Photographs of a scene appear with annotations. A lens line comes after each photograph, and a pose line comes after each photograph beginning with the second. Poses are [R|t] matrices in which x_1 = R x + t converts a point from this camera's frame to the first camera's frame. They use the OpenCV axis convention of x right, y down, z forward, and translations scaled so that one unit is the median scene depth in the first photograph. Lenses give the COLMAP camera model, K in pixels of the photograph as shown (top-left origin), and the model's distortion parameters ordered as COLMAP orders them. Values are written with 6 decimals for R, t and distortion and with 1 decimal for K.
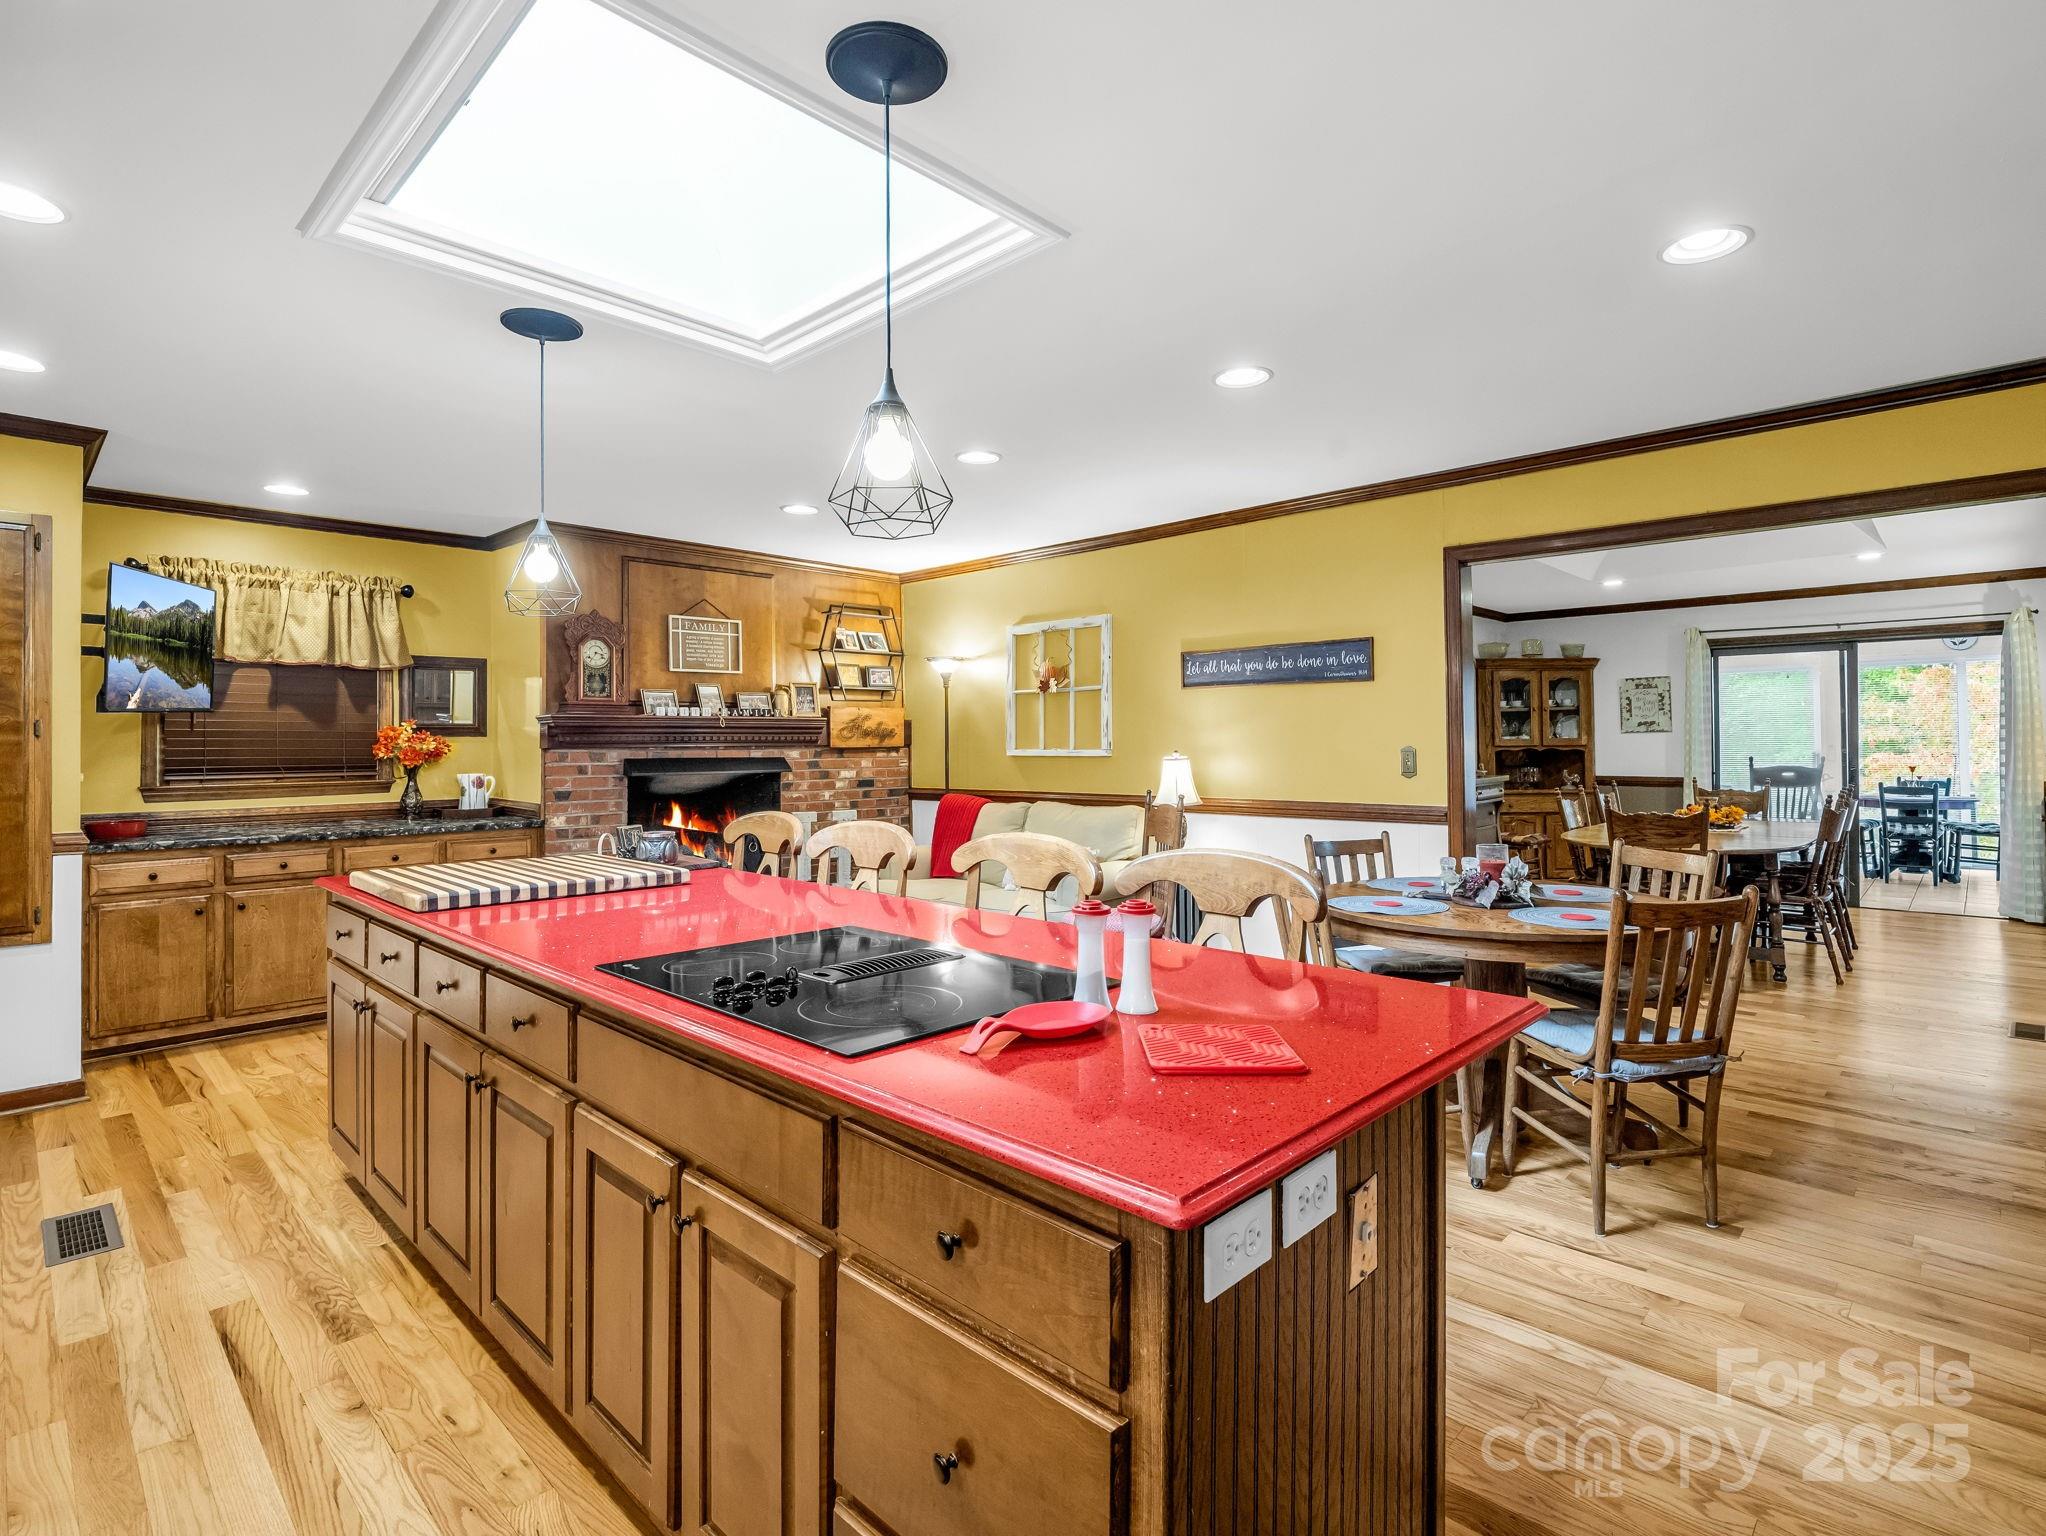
lens RADIAL K [[1006.5, 0, 1025.1], [0, 1006.5, 750.4], [0, 0, 1]] dist [-0.005816, -0.002539]
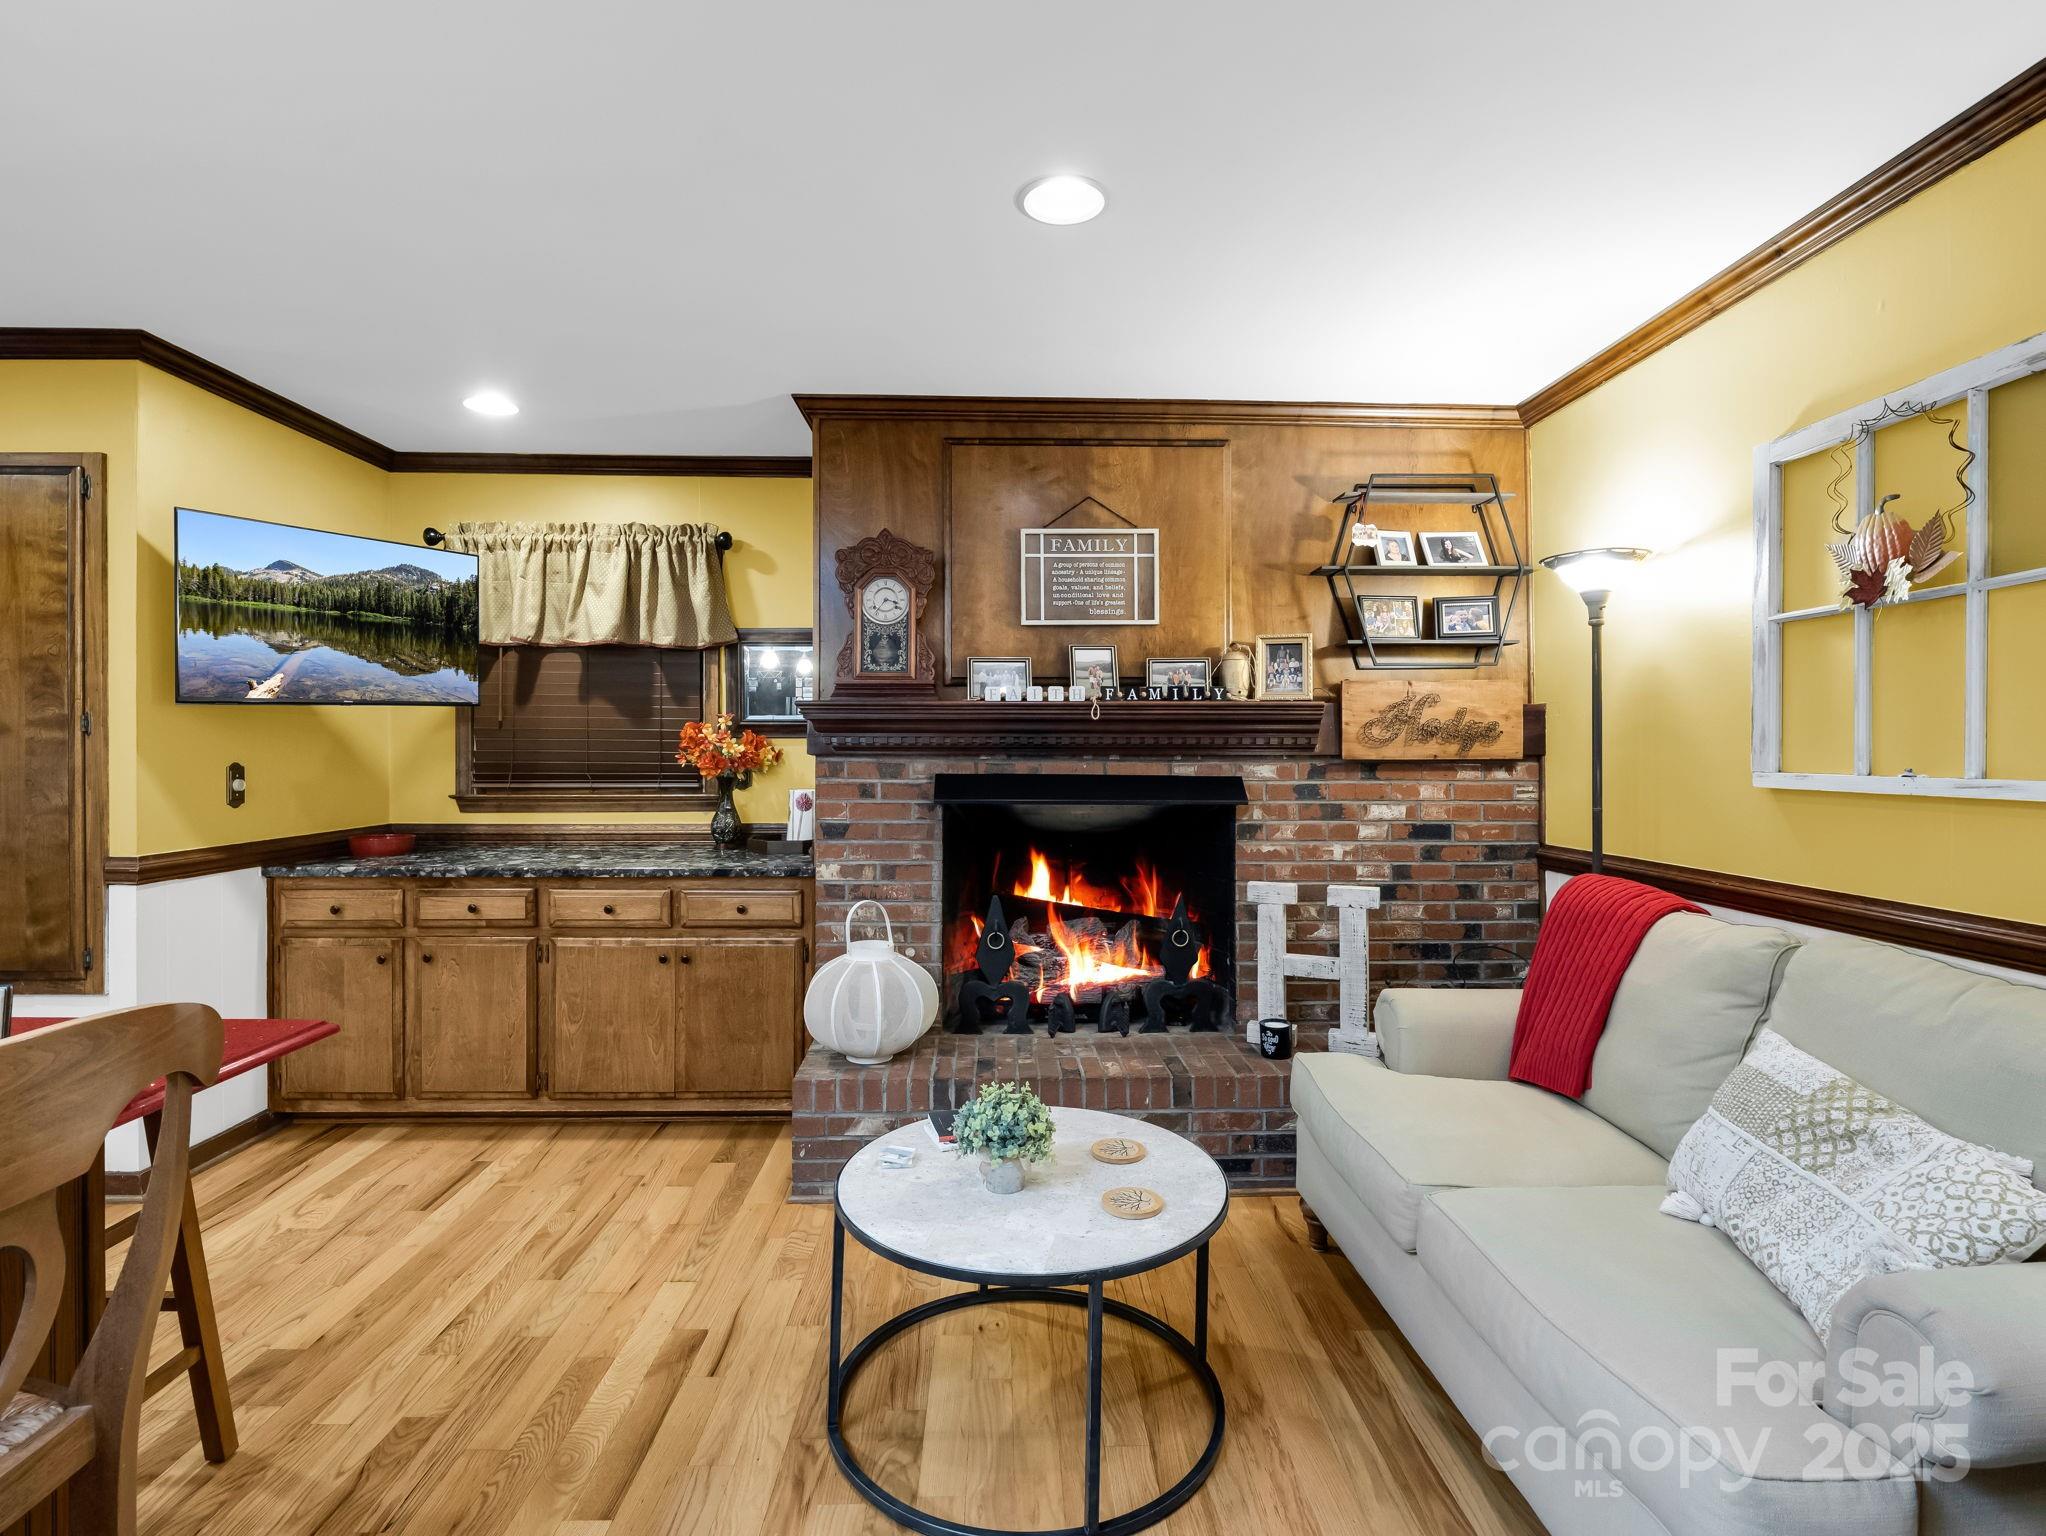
lens RADIAL K [[1006.5, 0, 1010.5], [0, 1006.5, 747.6], [0, 0, 1]] dist [-0.005816, -0.002539]
pose [[0.710153, 0.005466, -0.704026, 0.052573], [-0.012773, 0.999905, -0.005121, -0.004587], [0.703931, 0.012629, 0.710156, 0.565558]]
